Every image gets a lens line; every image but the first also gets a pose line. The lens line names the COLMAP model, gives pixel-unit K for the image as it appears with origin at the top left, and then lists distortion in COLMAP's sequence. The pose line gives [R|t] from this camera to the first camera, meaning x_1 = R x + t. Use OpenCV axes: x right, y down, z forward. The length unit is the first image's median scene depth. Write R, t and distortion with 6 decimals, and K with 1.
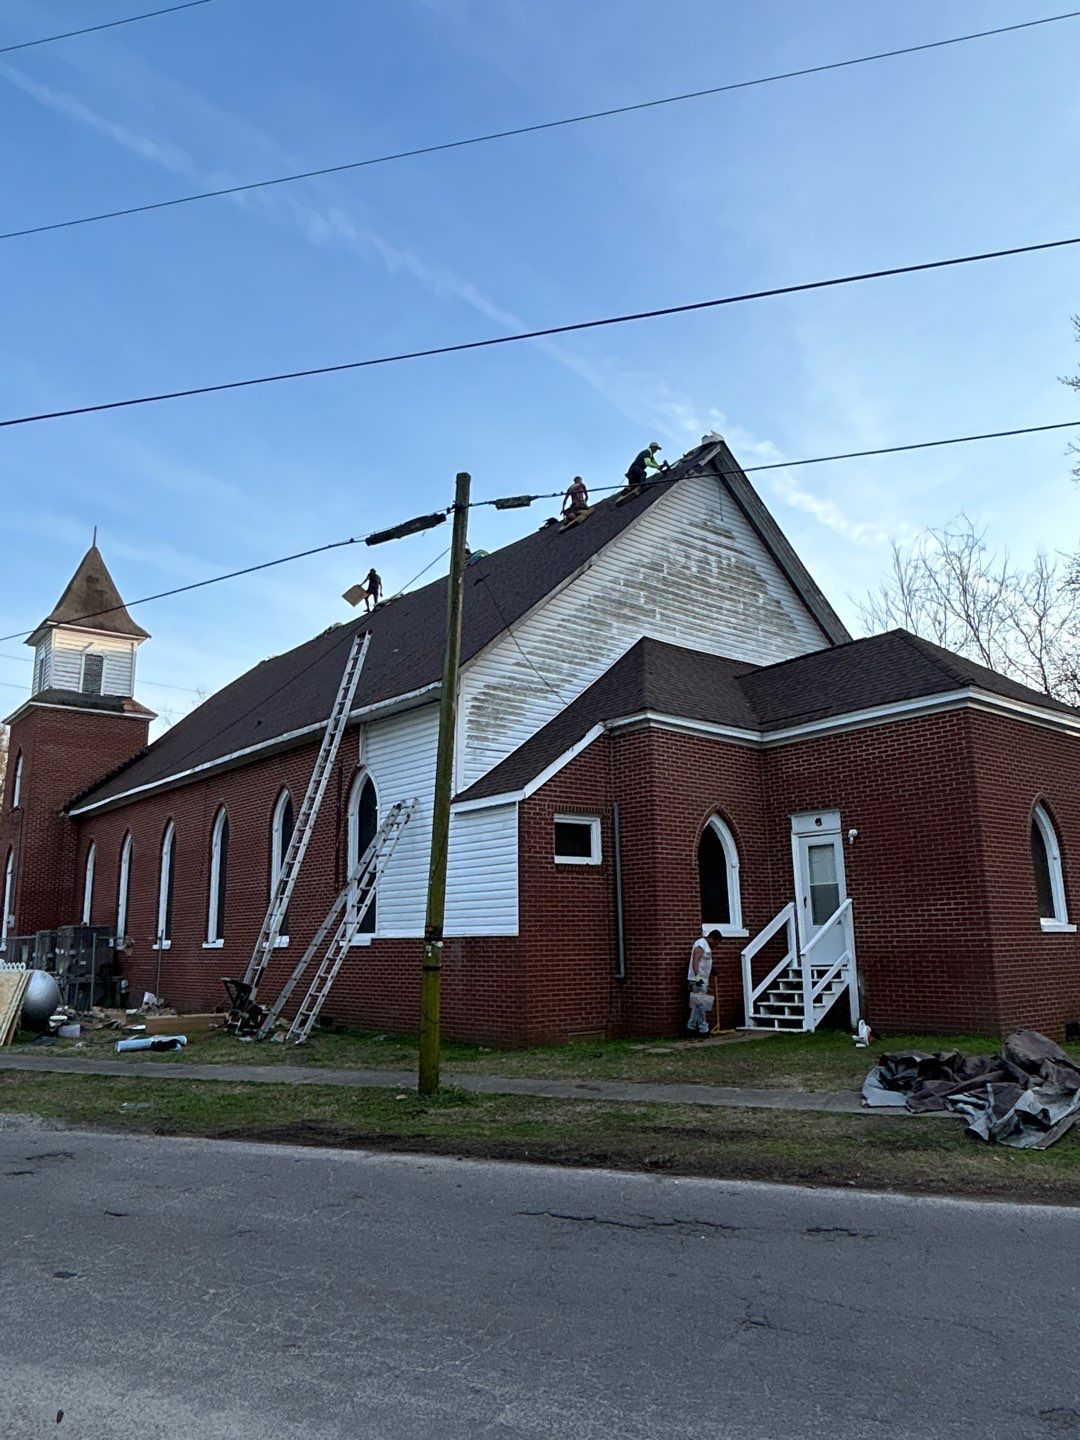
lens RADIAL K [[1074.8, 0, 534.0], [0, 1074.8, 721.4], [0, 0, 1]] dist [-0.002359, 0.000099]
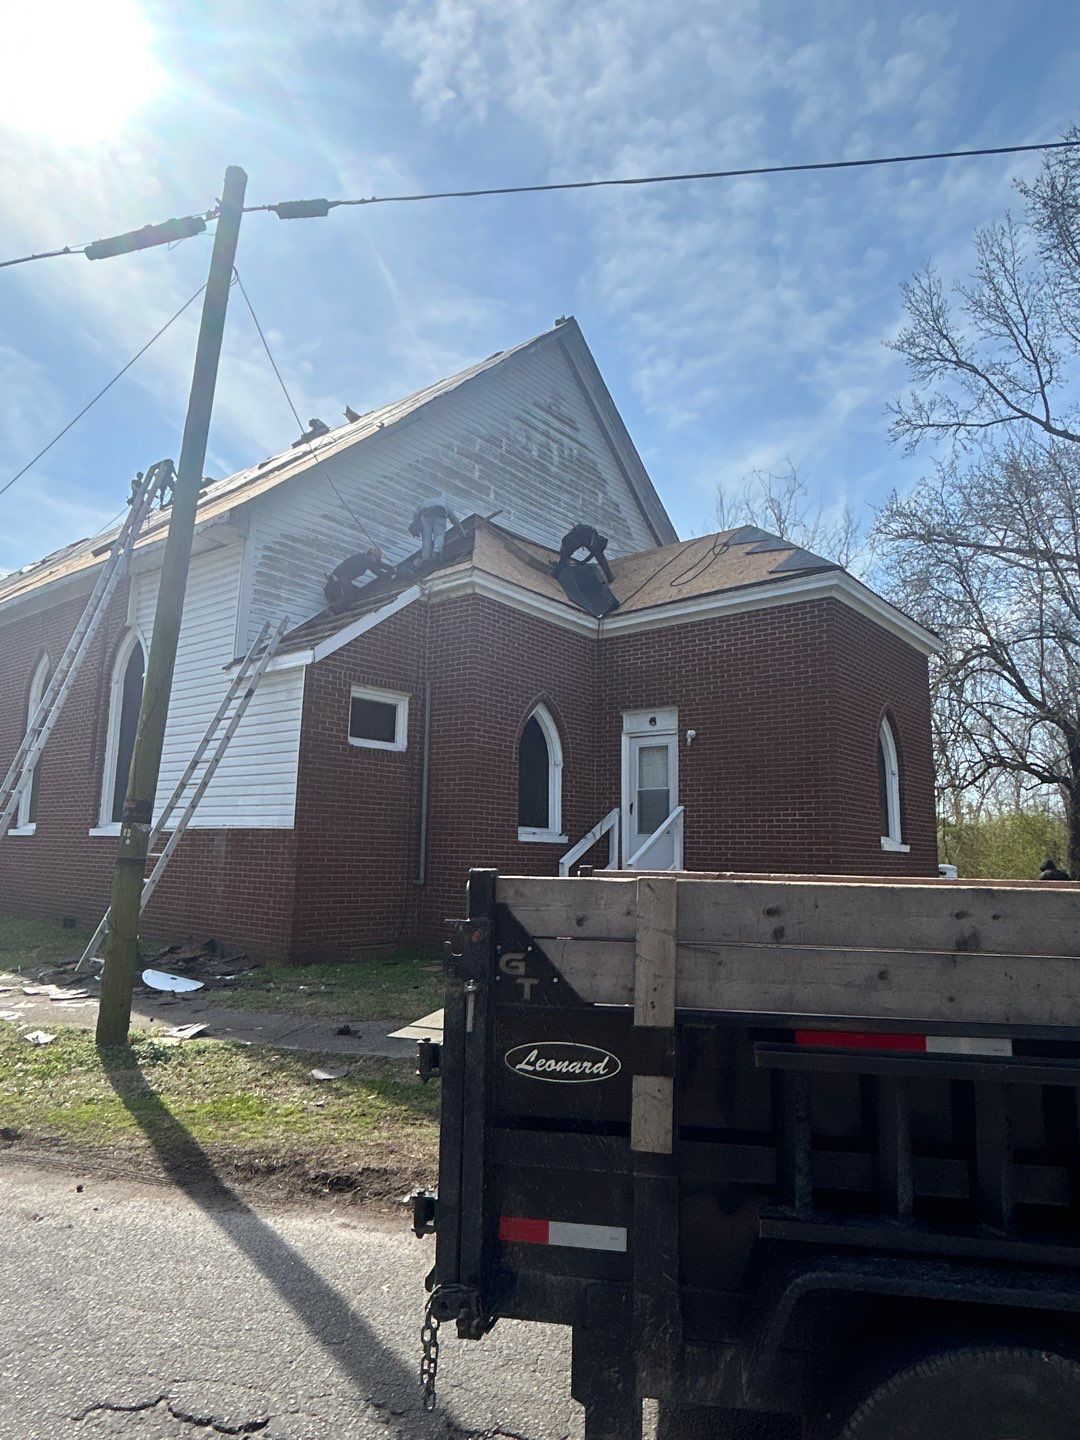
lens RADIAL K [[920.0, 0, 545.8], [0, 920.0, 727.8], [0, 0, 1]] dist [0.000126, -0.010815]
pose [[0.980358, 0.064762, 0.186288, 0.032854], [-0.076437, 0.995490, 0.056180, 0.062426], [-0.181809, -0.069316, 0.980888, 0.257533]]
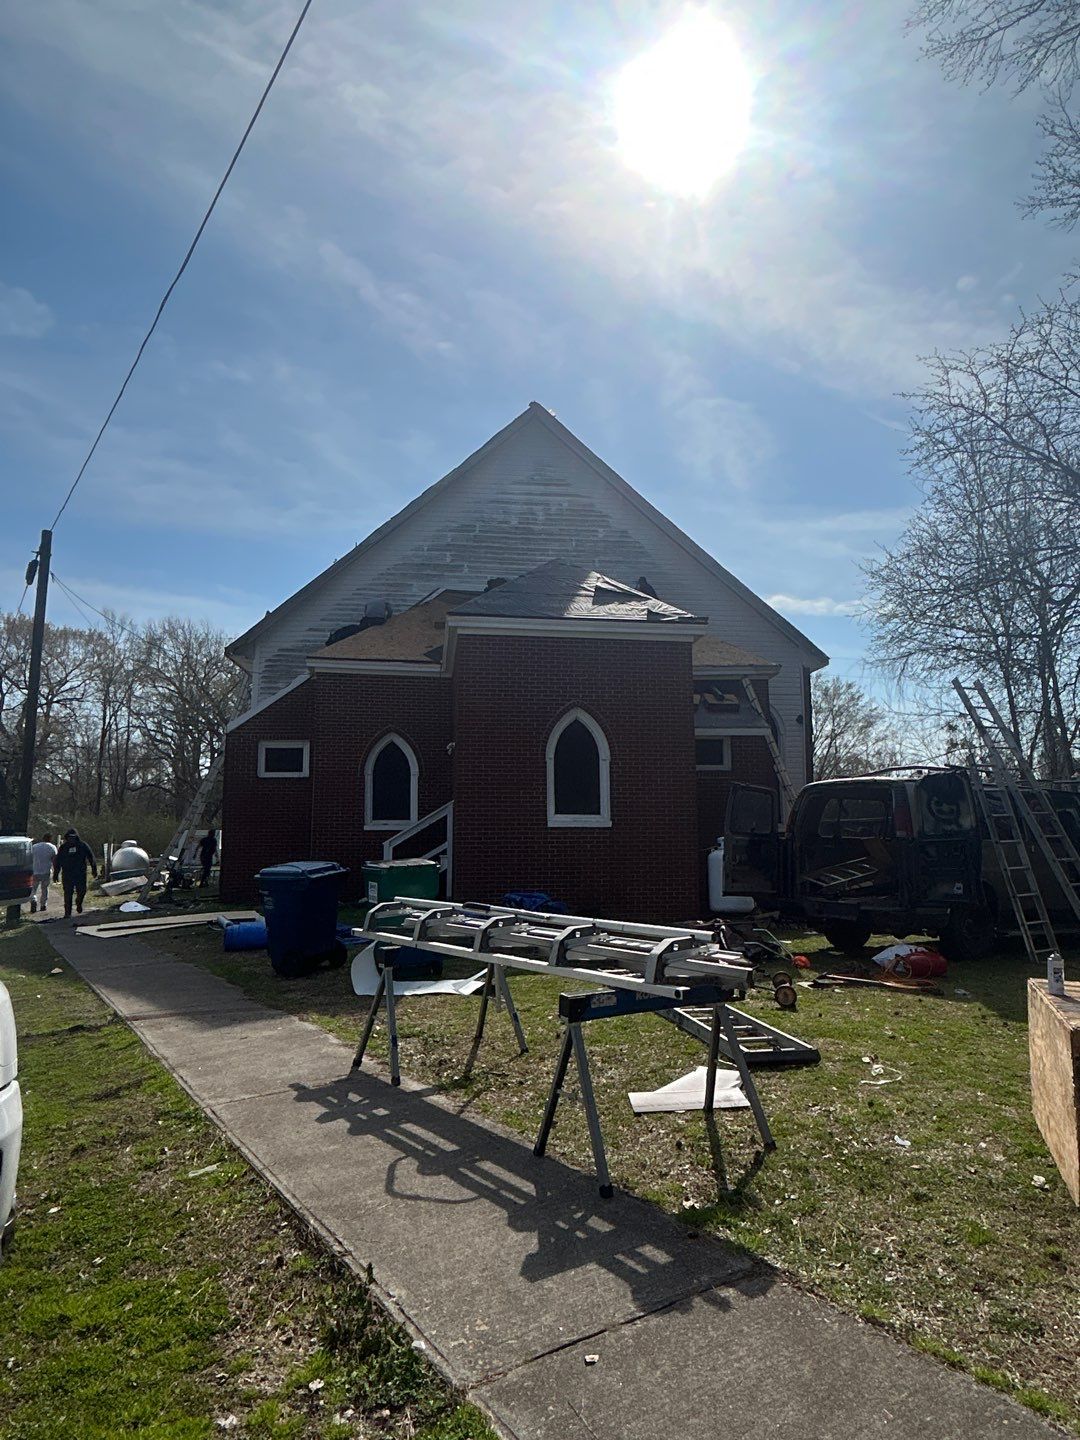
lens RADIAL K [[940.2, 0, 525.6], [0, 940.2, 723.8], [0, 0, 1]] dist [-0.003997, 0.004458]
pose [[0.833194, -0.059938, -0.549722, 0.898187], [0.102913, 0.993548, 0.047653, 0.037213], [0.543319, -0.096277, 0.833987, 0.166897]]
